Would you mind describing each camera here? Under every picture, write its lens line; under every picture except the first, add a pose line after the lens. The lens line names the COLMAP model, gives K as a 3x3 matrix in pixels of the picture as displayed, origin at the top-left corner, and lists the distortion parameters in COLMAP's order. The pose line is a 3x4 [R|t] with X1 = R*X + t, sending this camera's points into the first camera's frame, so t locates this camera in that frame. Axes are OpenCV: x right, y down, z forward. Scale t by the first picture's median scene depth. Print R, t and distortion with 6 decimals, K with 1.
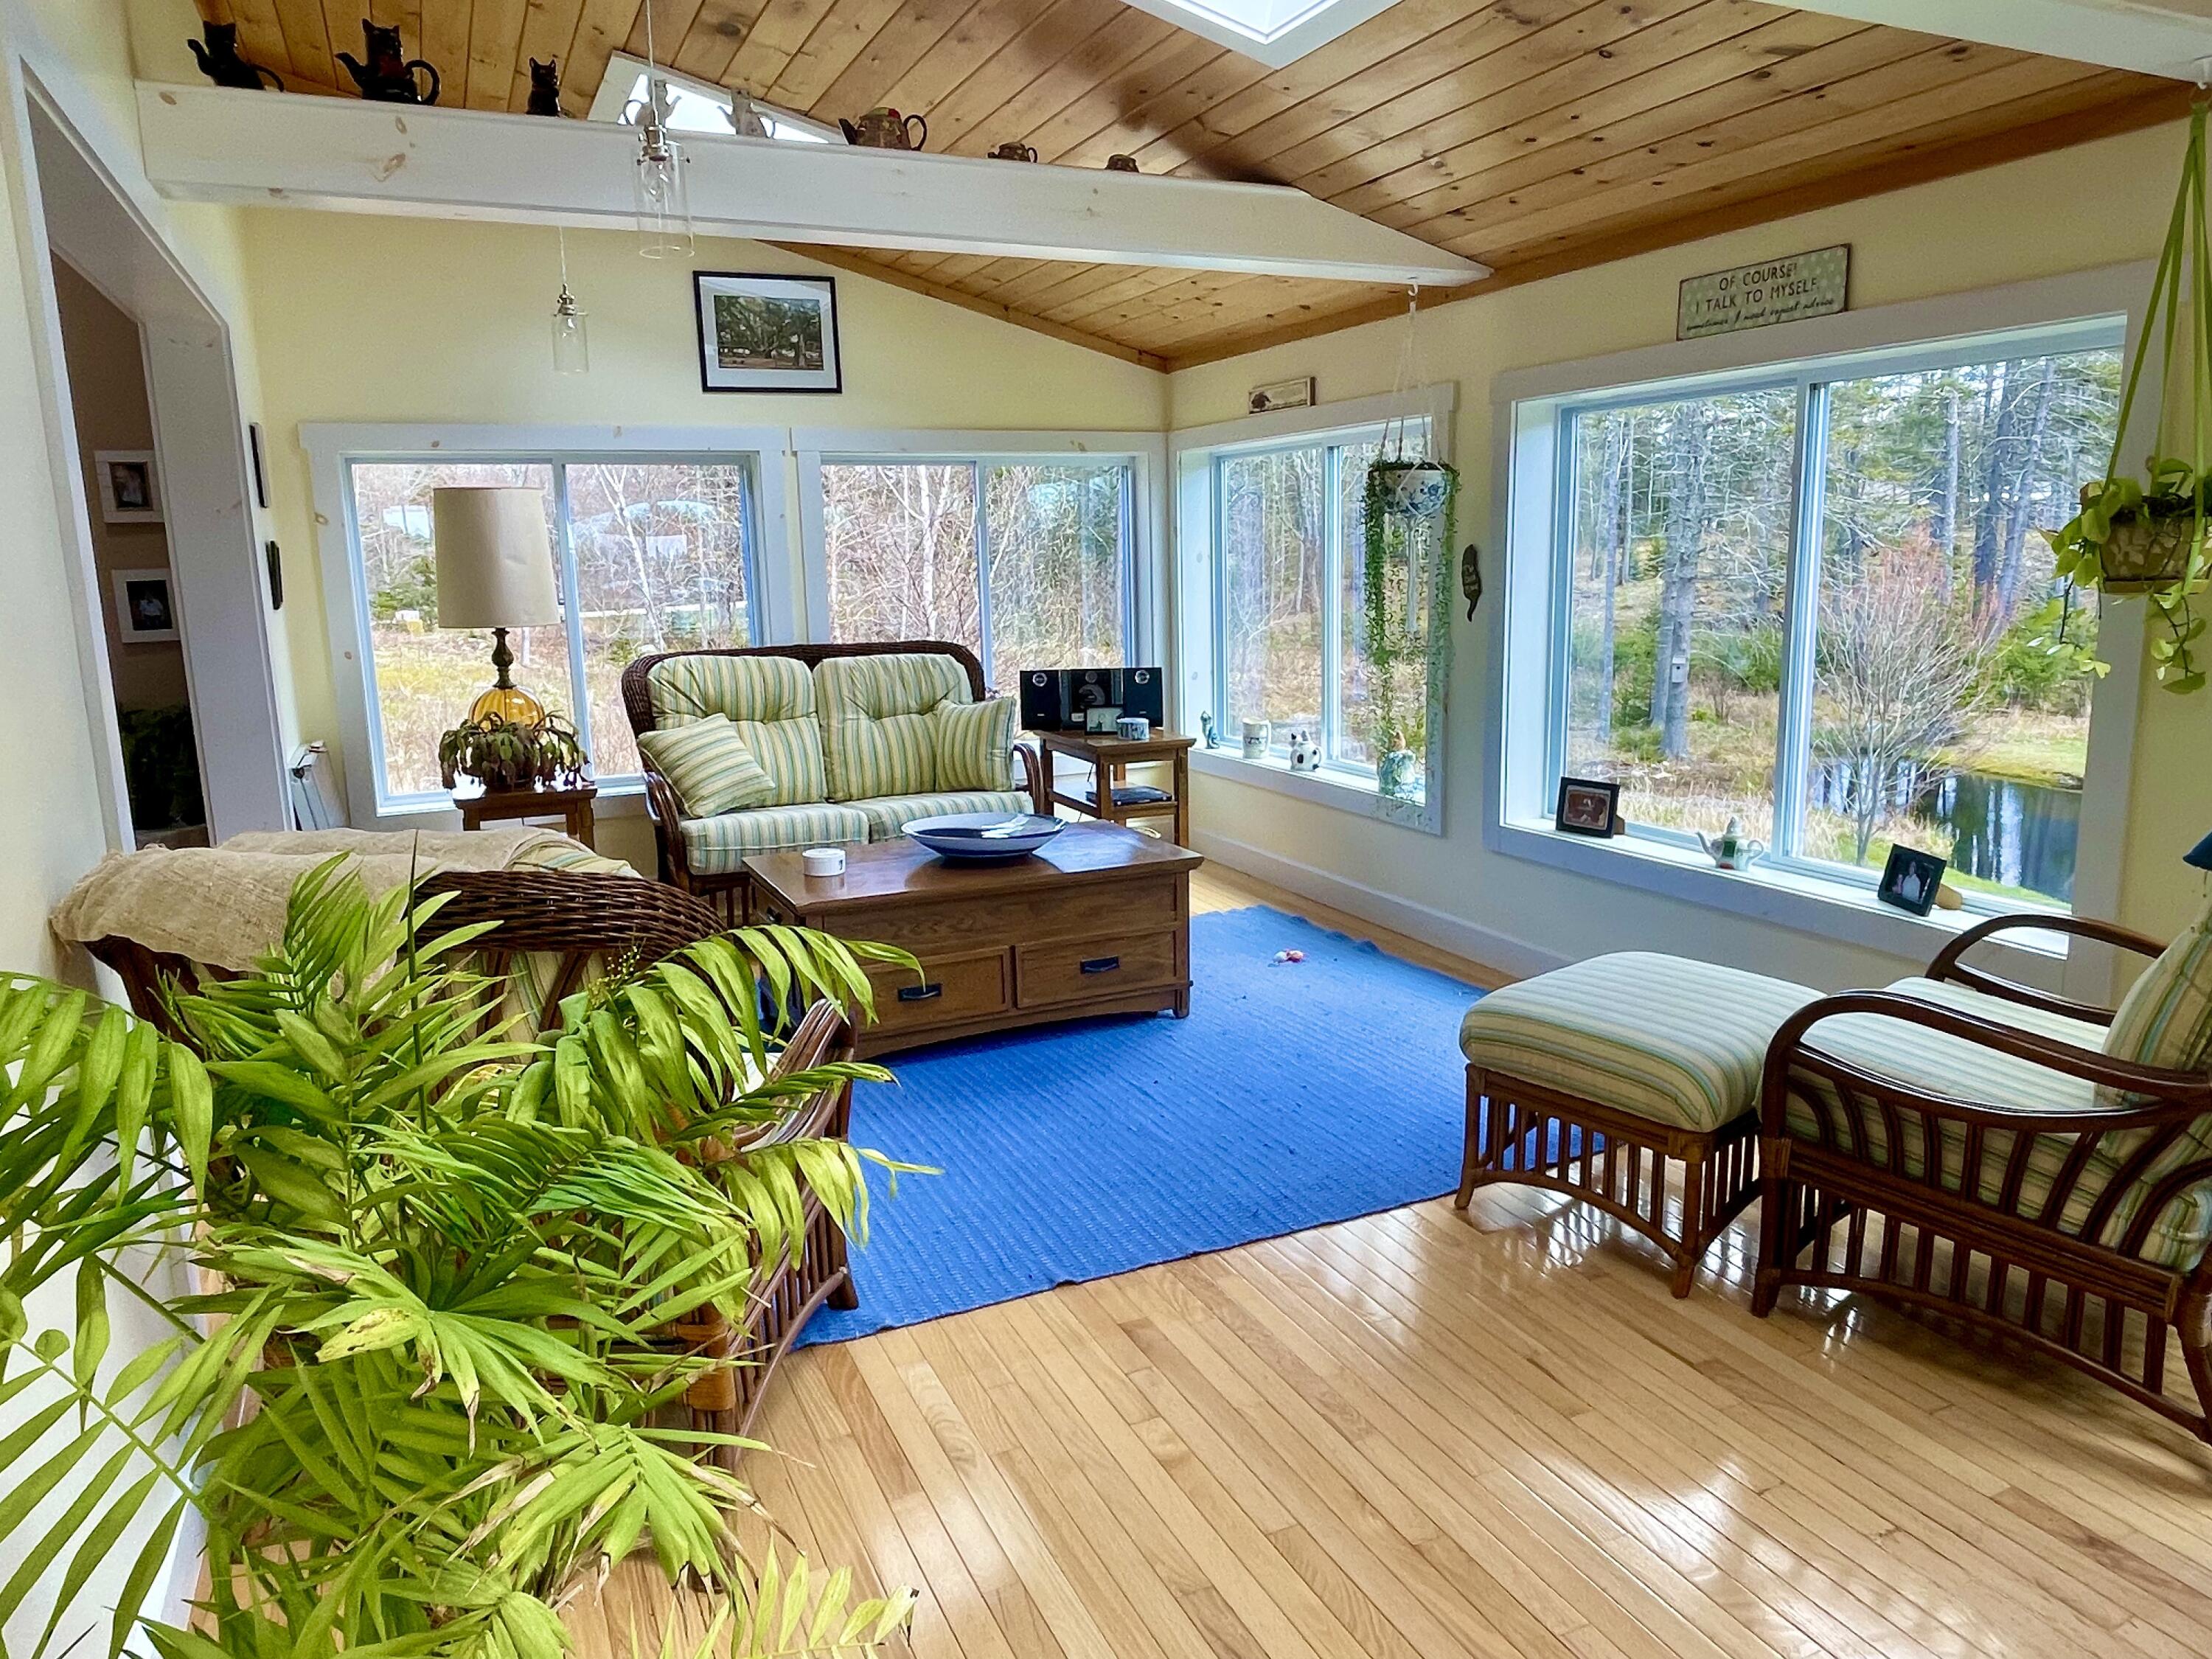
lens RADIAL K [[1493.3, 0, 1103.1], [0, 1493.3, 835.0], [0, 0, 1]] dist [-0.011816, -0.004597]
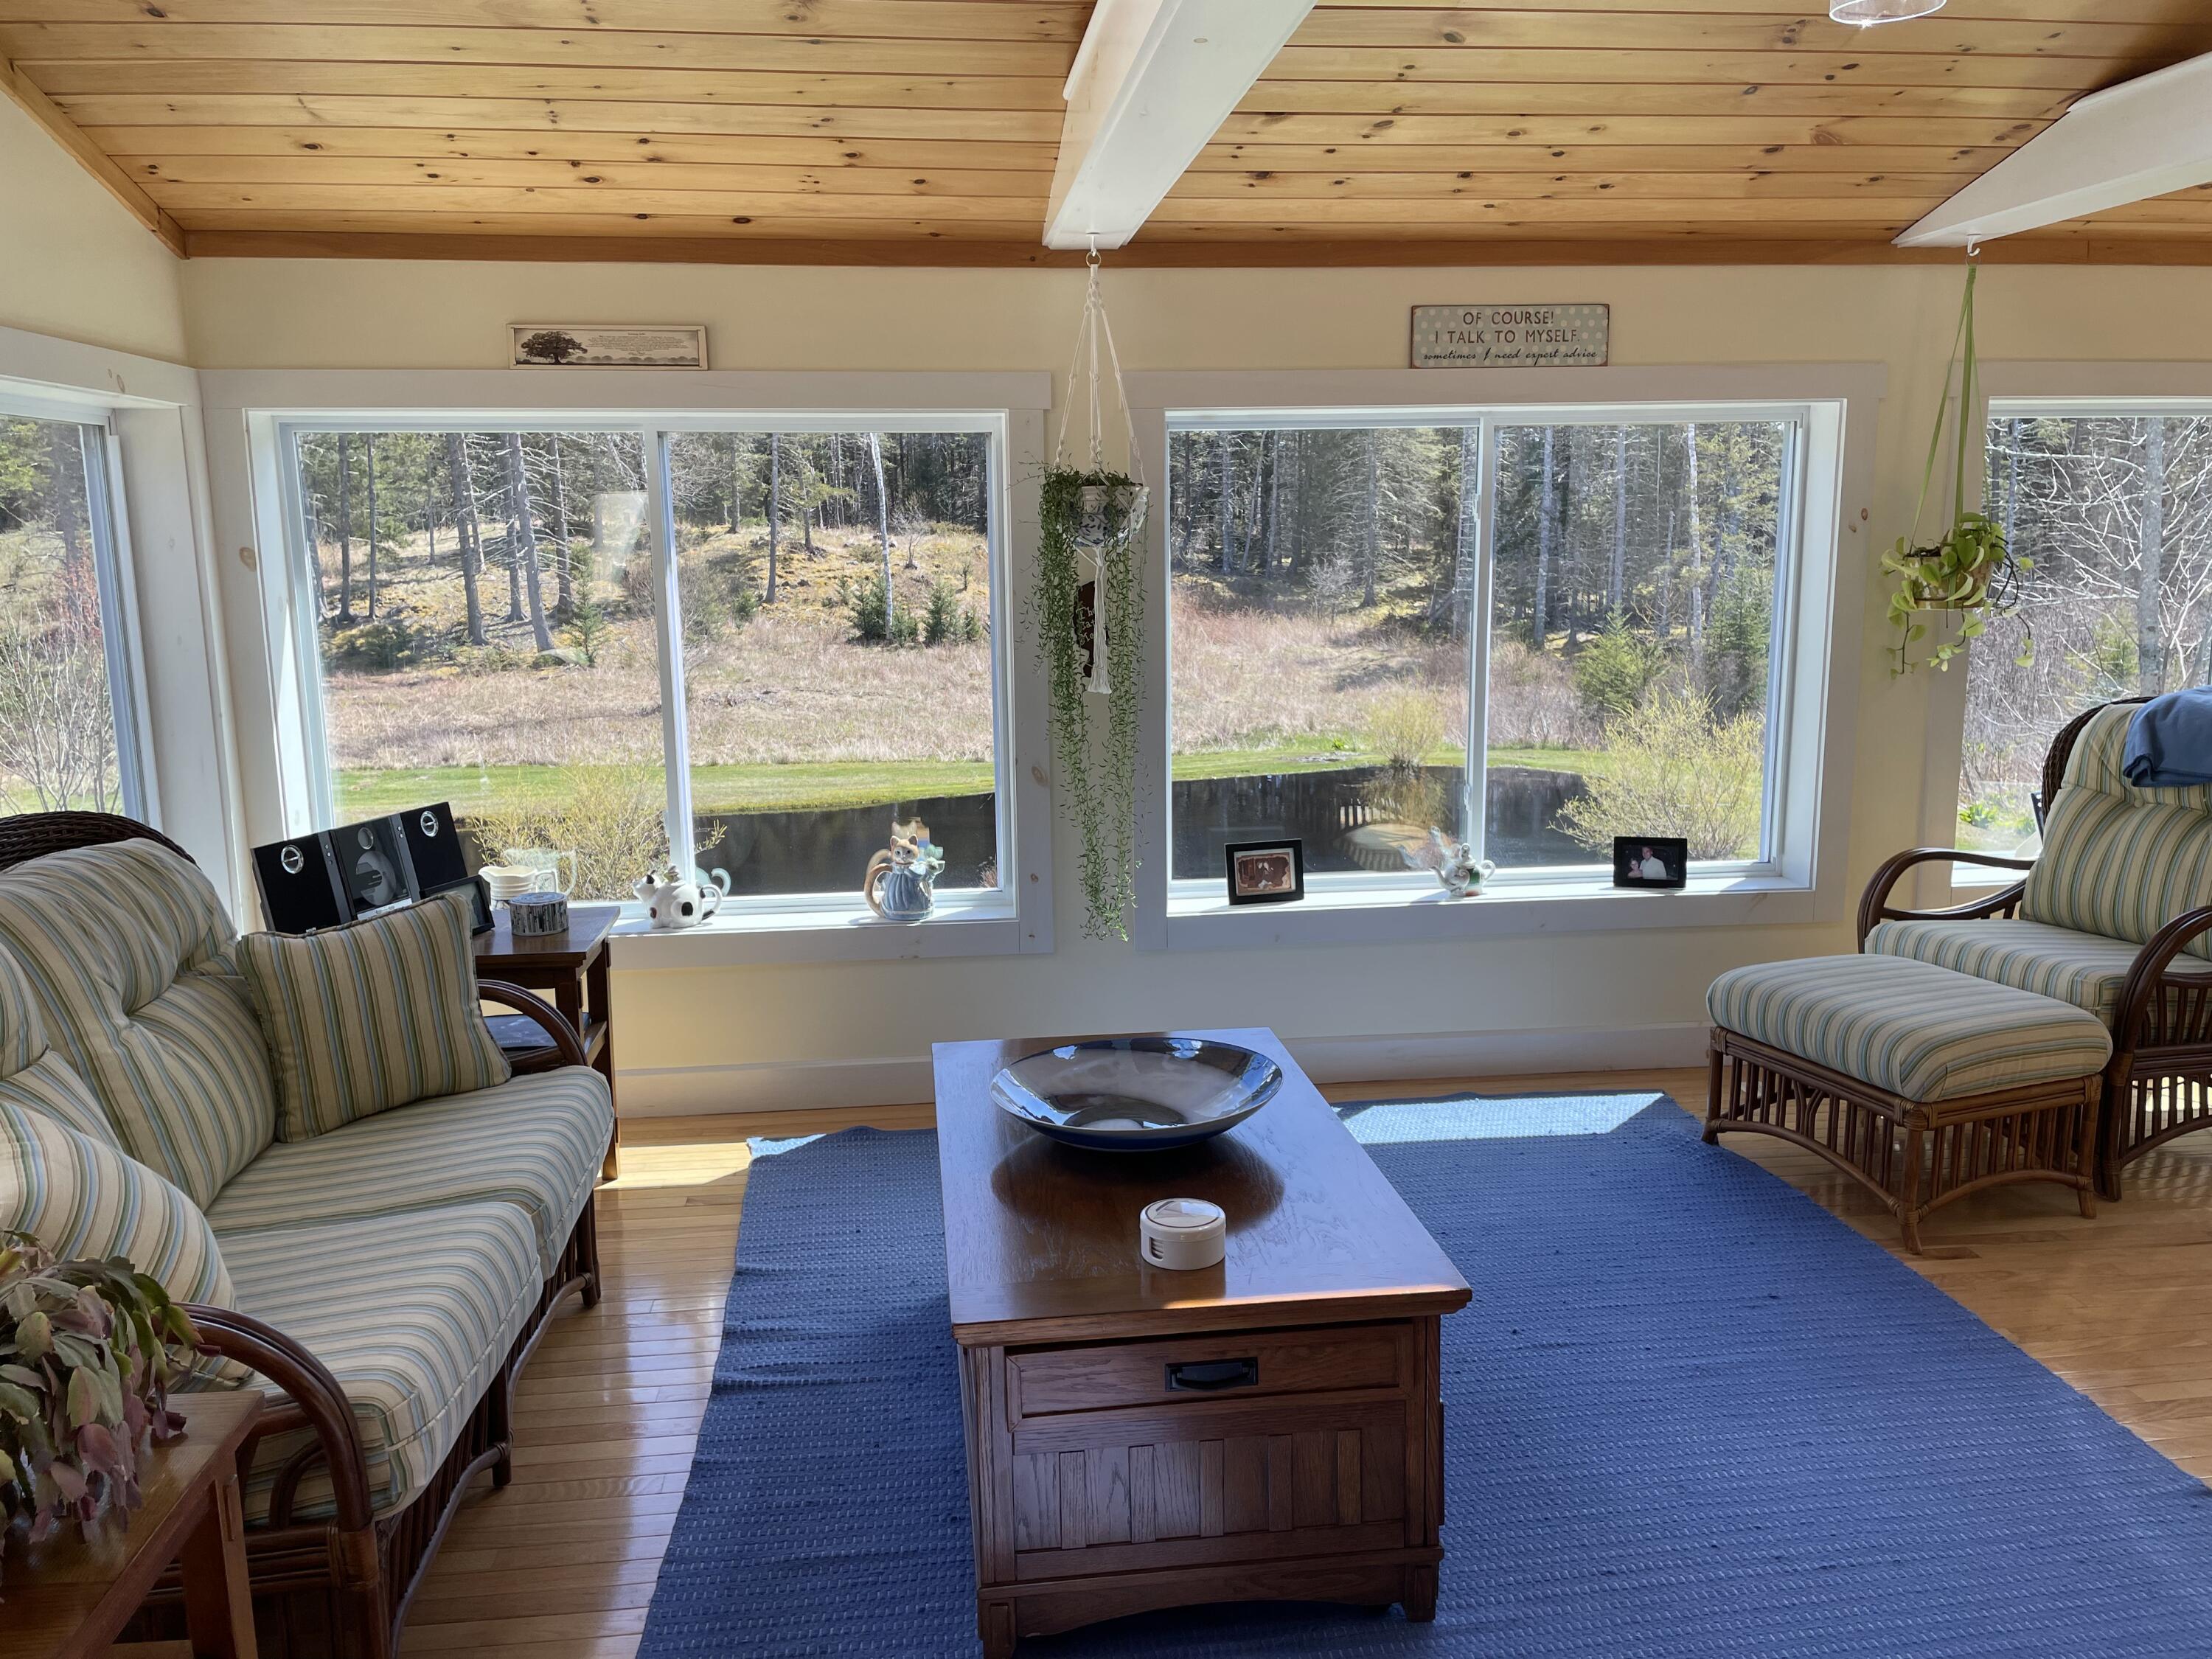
lens RADIAL K [[1681.4, 0, 1106.7], [0, 1681.4, 823.5], [0, 0, 1]] dist [0.081321, -0.081835]
pose [[0.300539, -0.146330, 0.942477, -0.786517], [0.184680, 0.978387, 0.093014, -0.190678], [-0.935719, 0.146102, 0.321068, 0.918047]]
